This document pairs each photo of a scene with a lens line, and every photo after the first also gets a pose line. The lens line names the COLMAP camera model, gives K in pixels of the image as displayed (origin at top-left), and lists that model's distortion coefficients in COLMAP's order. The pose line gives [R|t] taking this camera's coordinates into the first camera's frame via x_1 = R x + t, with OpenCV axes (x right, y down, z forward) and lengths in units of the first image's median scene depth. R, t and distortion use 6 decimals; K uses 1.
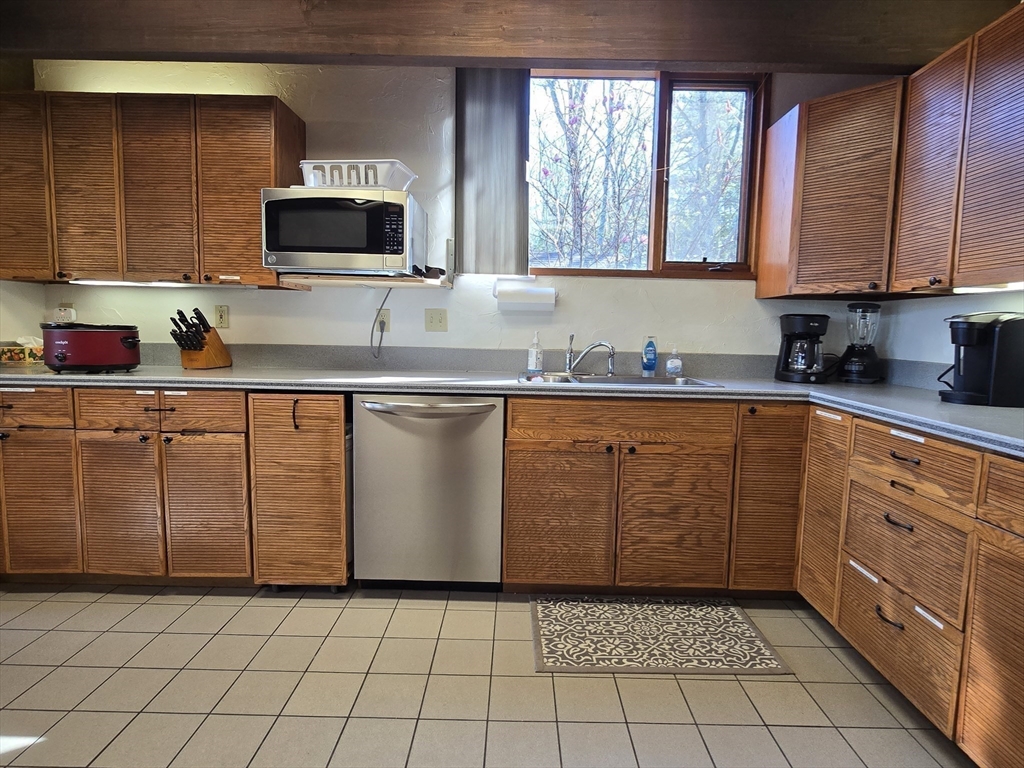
lens RADIAL K [[549.1, 0, 515.0], [0, 549.1, 381.2], [0, 0, 1]] dist [-0.007883, -0.000510]
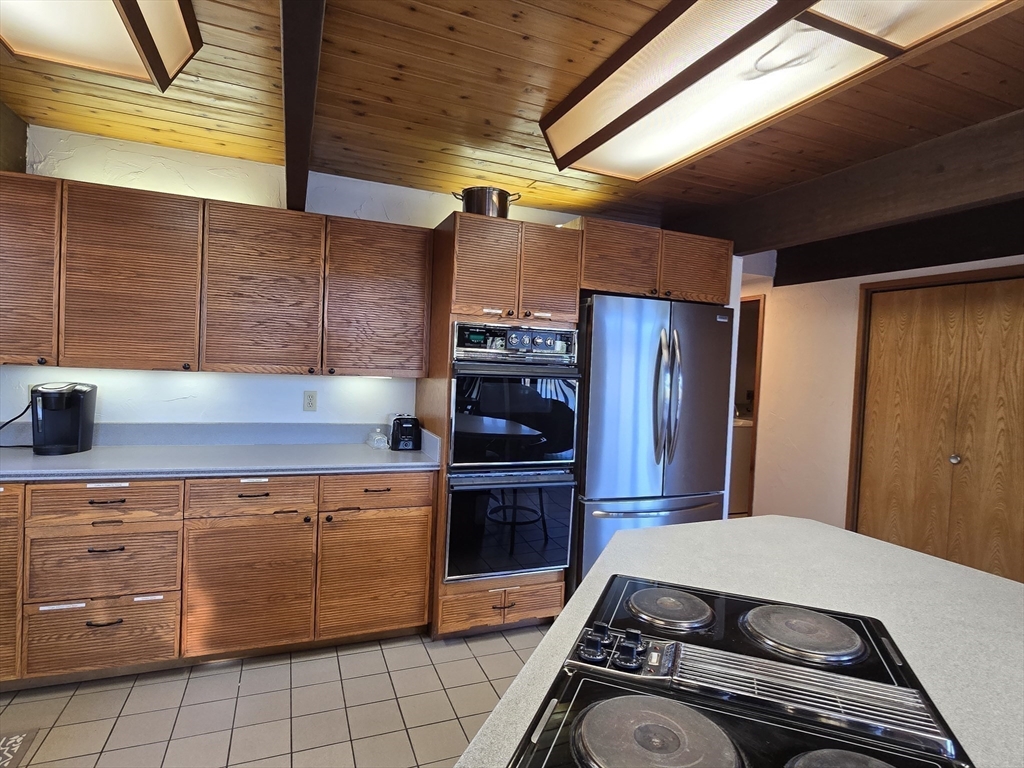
lens RADIAL K [[549.1, 0, 512.1], [0, 549.1, 382.0], [0, 0, 1]] dist [-0.007883, -0.000510]
pose [[-0.381267, -0.069871, 0.921821, -0.943151], [0.035253, 0.995316, 0.090023, -0.253121], [-0.923793, 0.066820, -0.377018, 0.587483]]
